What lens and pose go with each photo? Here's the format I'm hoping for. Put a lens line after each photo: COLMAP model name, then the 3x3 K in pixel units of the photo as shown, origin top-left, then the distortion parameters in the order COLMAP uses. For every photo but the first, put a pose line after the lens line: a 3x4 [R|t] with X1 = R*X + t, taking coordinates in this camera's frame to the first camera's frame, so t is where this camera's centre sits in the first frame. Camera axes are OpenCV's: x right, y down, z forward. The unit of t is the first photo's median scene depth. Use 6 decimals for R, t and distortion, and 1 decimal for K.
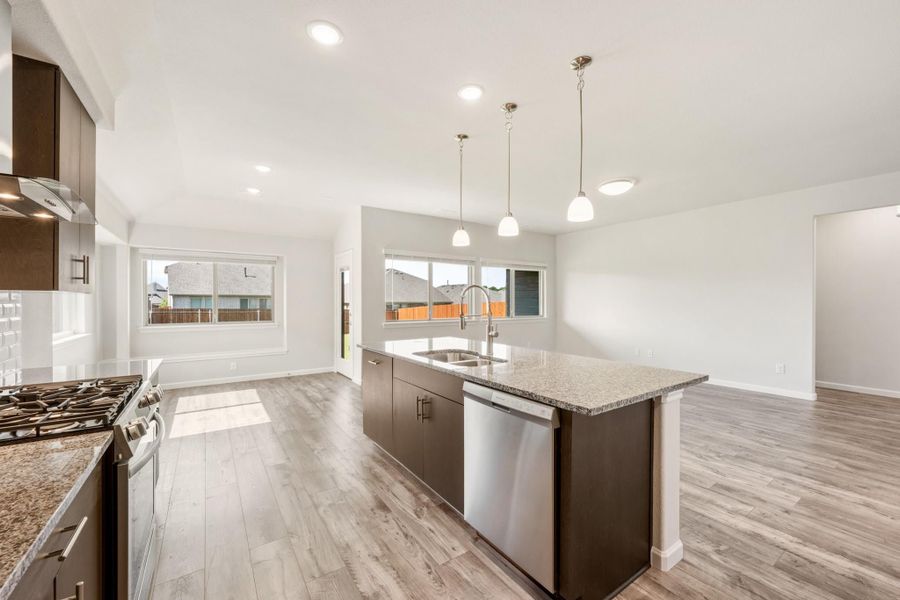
lens RADIAL K [[361.1, 0, 448.8], [0, 361.1, 301.1], [0, 0, 1]] dist [-0.007499, 0.001472]
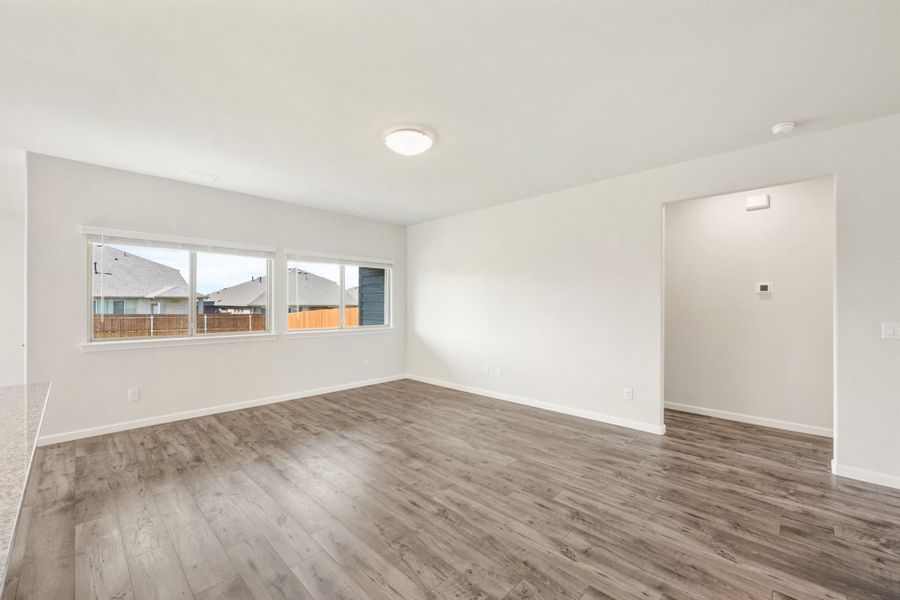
lens RADIAL K [[361.1, 0, 452.0], [0, 361.1, 304.9], [0, 0, 1]] dist [-0.007499, 0.001472]
pose [[0.977990, 0.002210, 0.208642, 0.393251], [-0.002859, 0.999992, 0.002811, -0.012489], [-0.208634, -0.003346, 0.977988, 0.313740]]
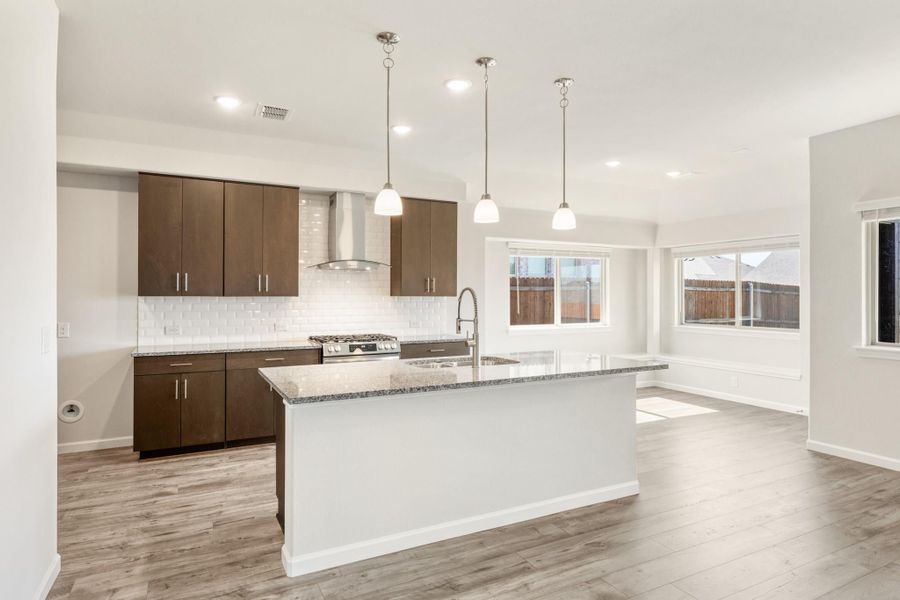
lens RADIAL K [[515.5, 0, 447.0], [0, 515.5, 290.6], [0, 0, 1]] dist [-0.003218, 0.004029]
pose [[-0.122090, -0.008746, -0.992480, 0.770982], [-0.002268, 0.999961, -0.008532, -0.013146], [0.992516, 0.001209, -0.122105, 0.622355]]
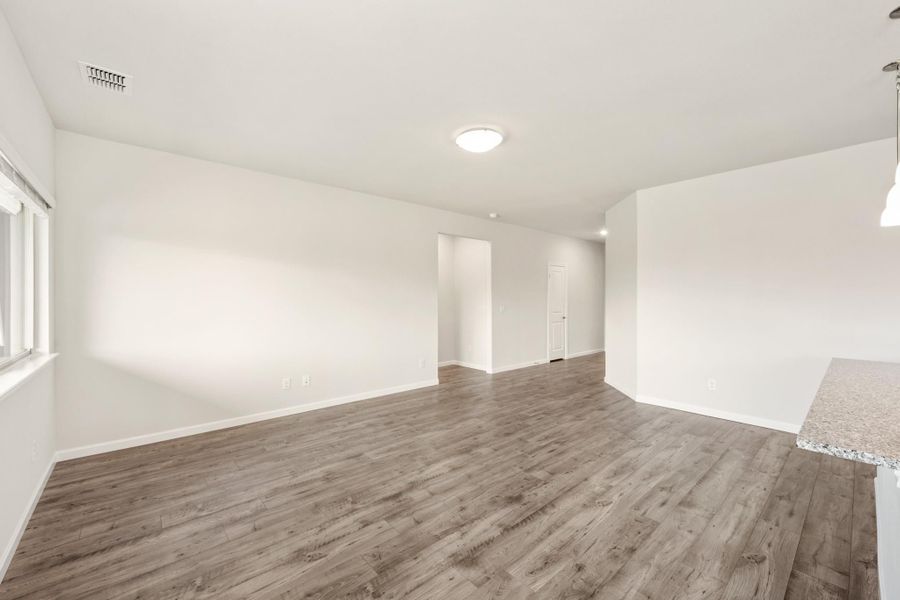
lens RADIAL K [[361.1, 0, 452.0], [0, 361.1, 300.4], [0, 0, 1]] dist [-0.007499, 0.001472]
pose [[-0.125487, -0.001627, 0.992094, -0.207782], [0.000441, 0.999998, 0.001696, -0.009970], [-0.992095, 0.000650, -0.125486, 1.110846]]
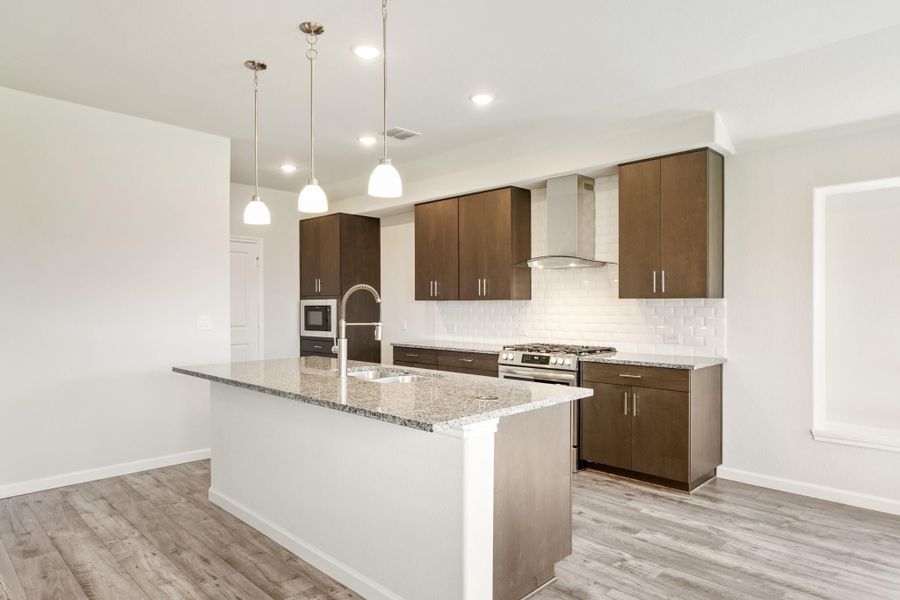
lens RADIAL K [[542.8, 0, 447.5], [0, 542.8, 305.3], [0, 0, 1]] dist [-0.008941, 0.006351]
pose [[-0.980914, 0.002335, -0.194427, 0.069962], [0.002035, 0.999996, 0.001739, -0.000767], [0.194430, 0.001310, -0.980915, 1.229877]]
